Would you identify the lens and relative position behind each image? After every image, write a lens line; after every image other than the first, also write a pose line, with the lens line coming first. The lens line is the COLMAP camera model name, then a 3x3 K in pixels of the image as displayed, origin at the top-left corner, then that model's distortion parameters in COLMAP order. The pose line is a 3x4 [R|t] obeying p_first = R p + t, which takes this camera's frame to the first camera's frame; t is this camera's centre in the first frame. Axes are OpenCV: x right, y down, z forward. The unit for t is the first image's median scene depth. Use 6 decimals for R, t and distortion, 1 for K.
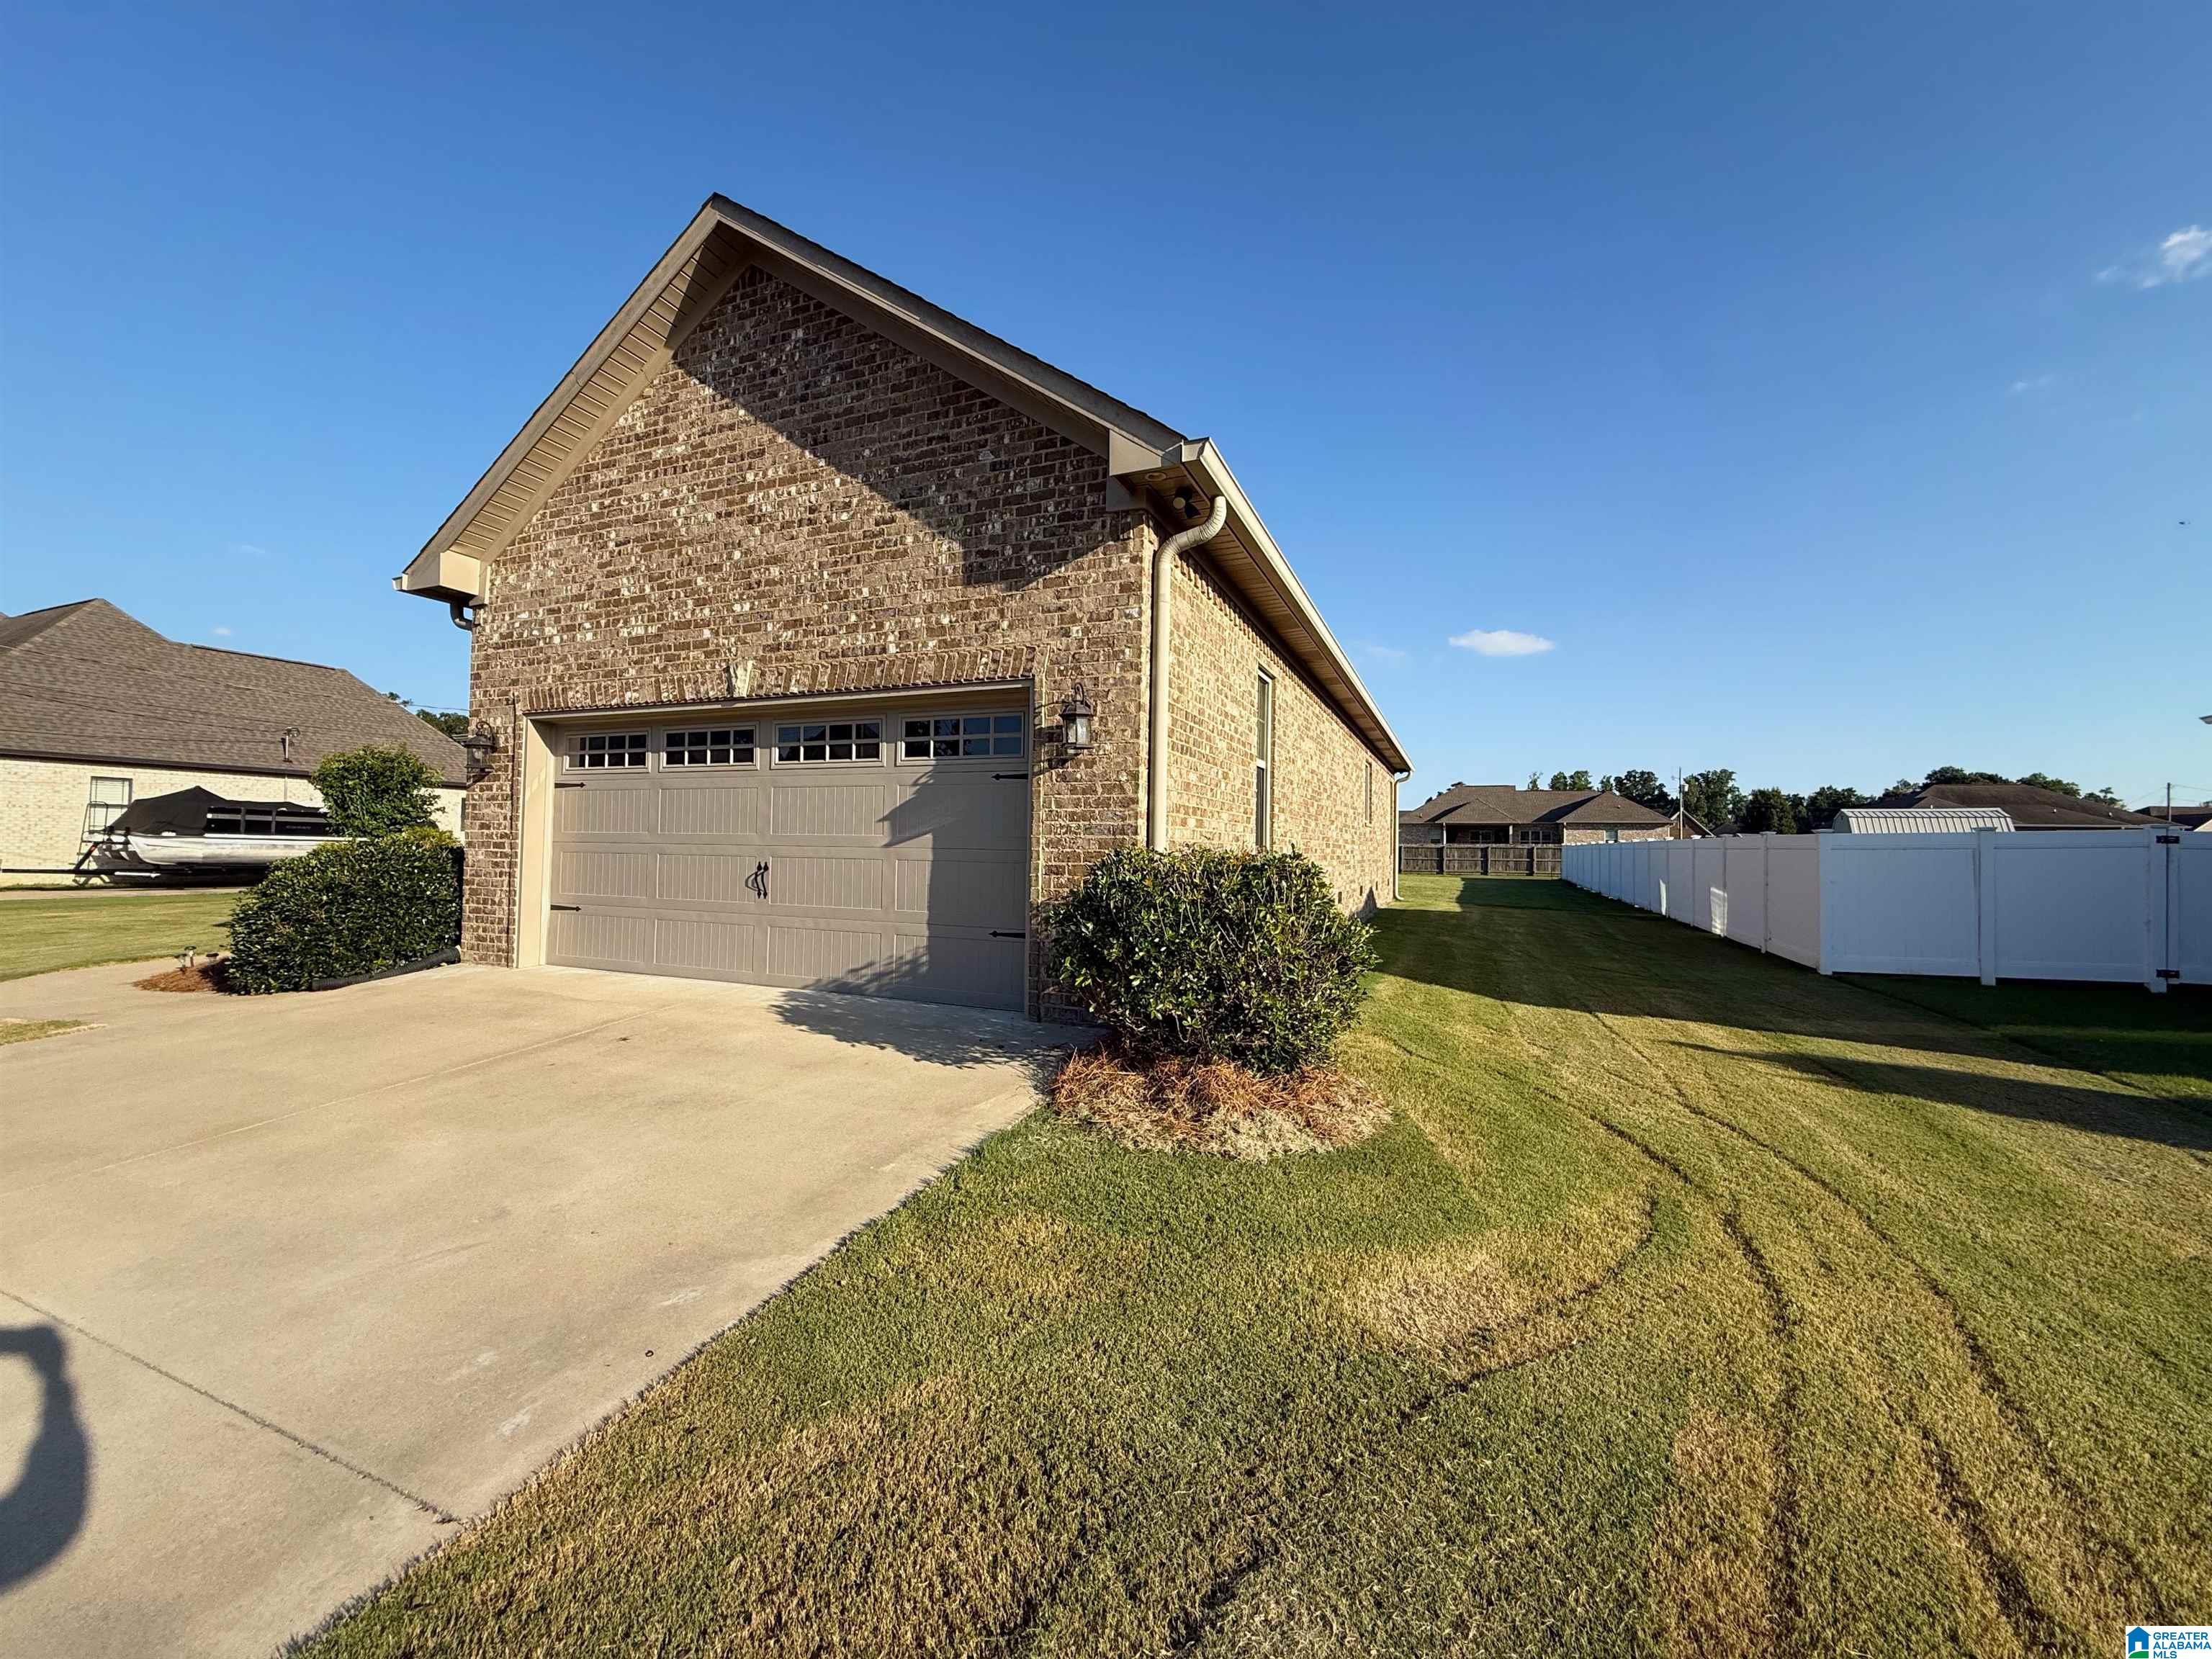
lens RADIAL K [[885.1, 0, 1124.1], [0, 885.1, 819.3], [0, 0, 1]] dist [-0.000865, 0.000896]
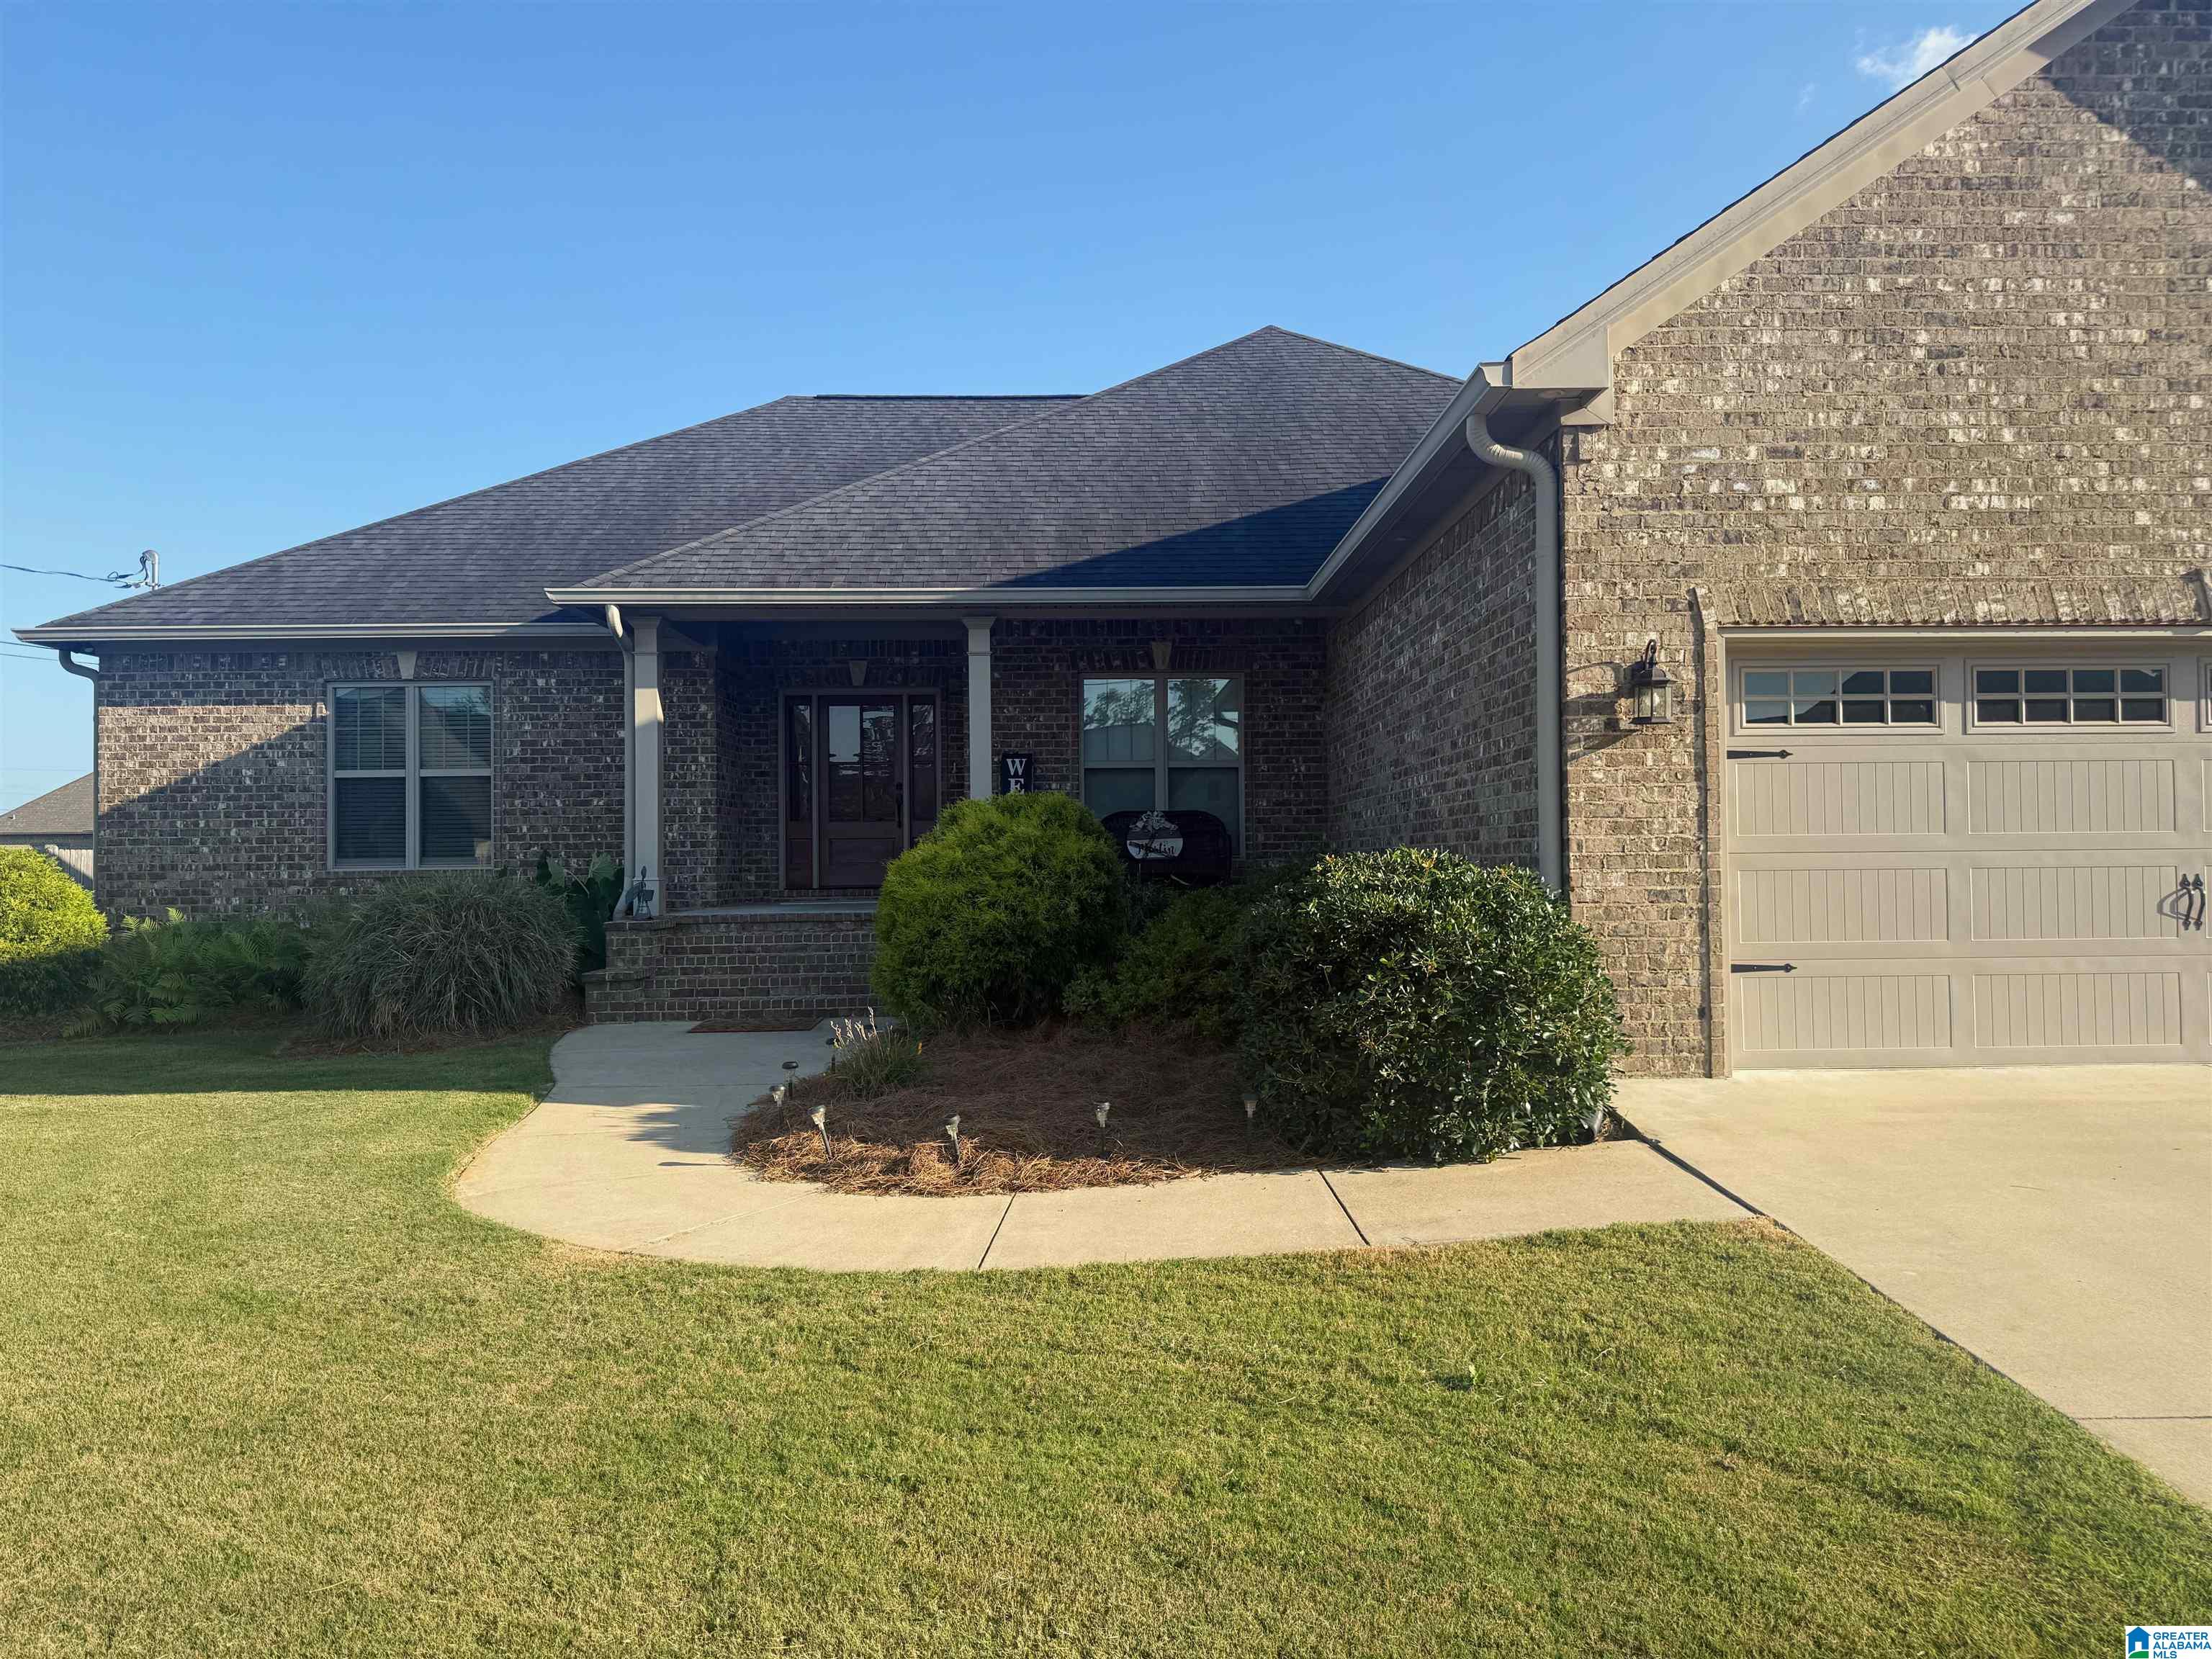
lens RADIAL K [[1553.0, 0, 1097.4], [0, 1553.0, 837.9], [0, 0, 1]] dist [0.055027, -0.076646]
pose [[0.918371, -0.011466, 0.395555, -1.650948], [0.008880, 0.999926, 0.008368, 0.003660], [-0.395621, -0.004173, 0.918404, 0.269045]]
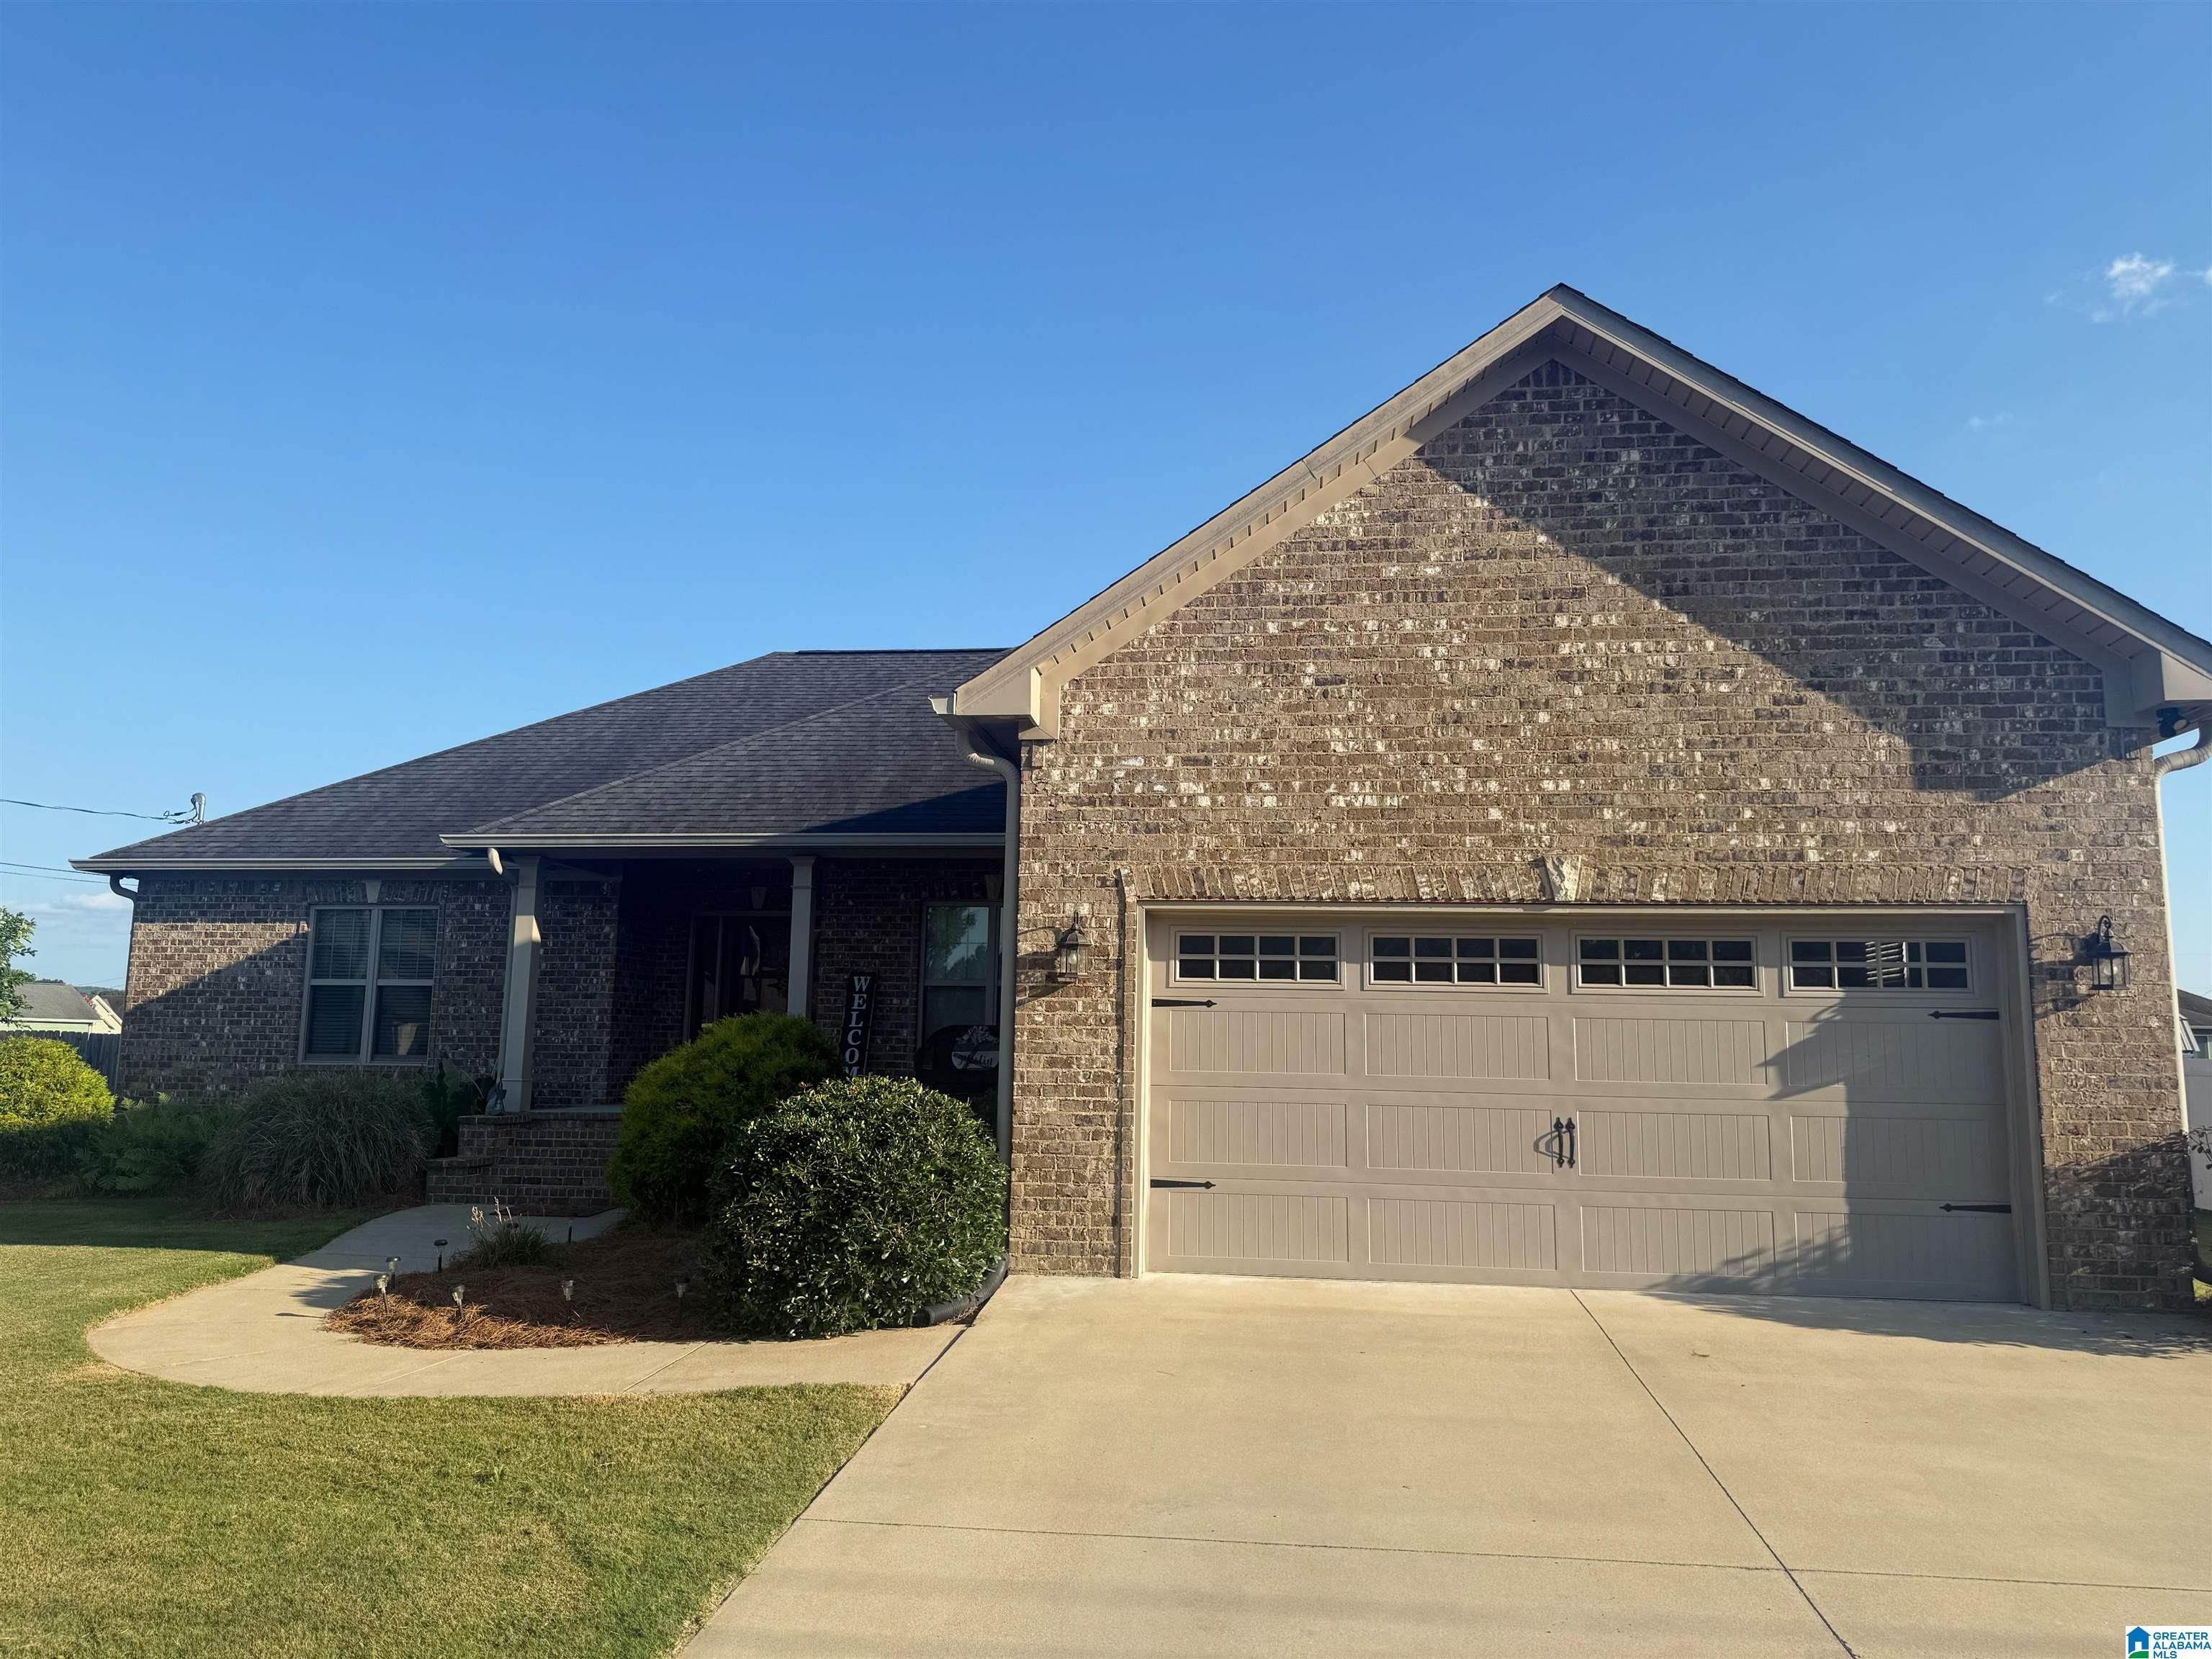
lens RADIAL K [[1553.0, 0, 1117.5], [0, 1553.0, 835.0], [0, 0, 1]] dist [0.055027, -0.076646]
pose [[0.961009, 0.043061, 0.273144, -1.180155], [-0.011469, 0.993157, -0.116219, -0.033050], [-0.276280, 0.108555, 0.954927, -0.195710]]
